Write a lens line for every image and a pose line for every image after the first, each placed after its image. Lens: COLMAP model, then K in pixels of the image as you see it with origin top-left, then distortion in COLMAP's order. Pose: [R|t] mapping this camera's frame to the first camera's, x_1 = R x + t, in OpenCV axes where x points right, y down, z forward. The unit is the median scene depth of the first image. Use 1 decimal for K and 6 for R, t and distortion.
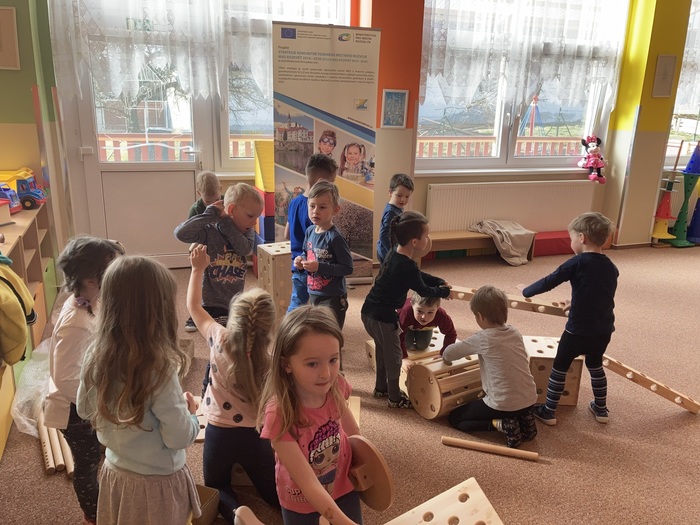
lens RADIAL K [[557.8, 0, 358.3], [0, 557.8, 250.4], [0, 0, 1]] dist [0.057403, -0.049507]
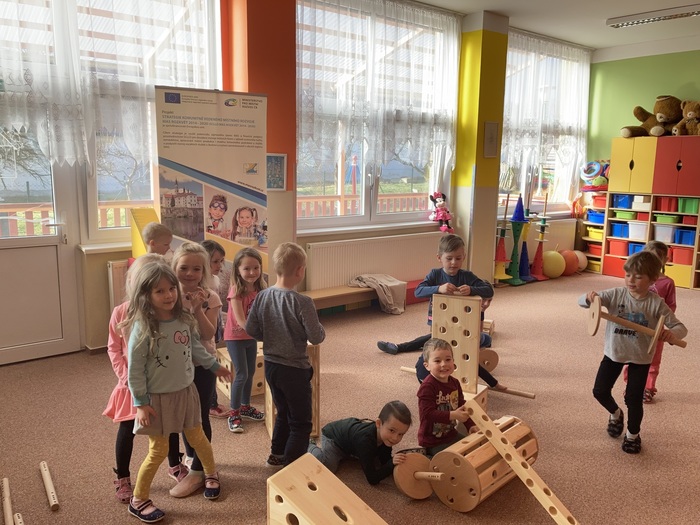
lens RADIAL K [[557.8, 0, 344.0], [0, 557.8, 256.3], [0, 0, 1]] dist [0.057403, -0.049507]
pose [[0.952382, -0.067060, 0.297442, -0.126509], [0.093936, 0.992597, -0.076987, -0.013300], [-0.290077, 0.101262, 0.951631, 0.024976]]
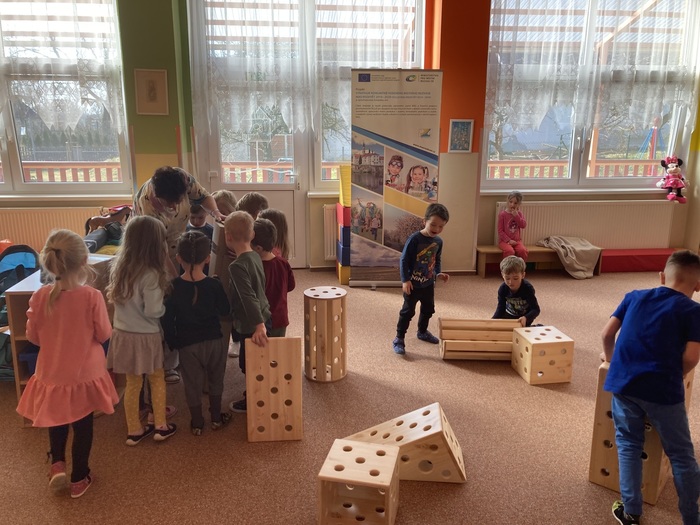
lens RADIAL K [[557.8, 0, 352.3], [0, 557.8, 257.1], [0, 0, 1]] dist [0.057403, -0.049507]
pose [[0.972309, 0.026869, -0.232149, 0.123185], [-0.035150, 0.998882, -0.031606, 0.039266], [0.231040, 0.038891, 0.972167, -0.157268]]
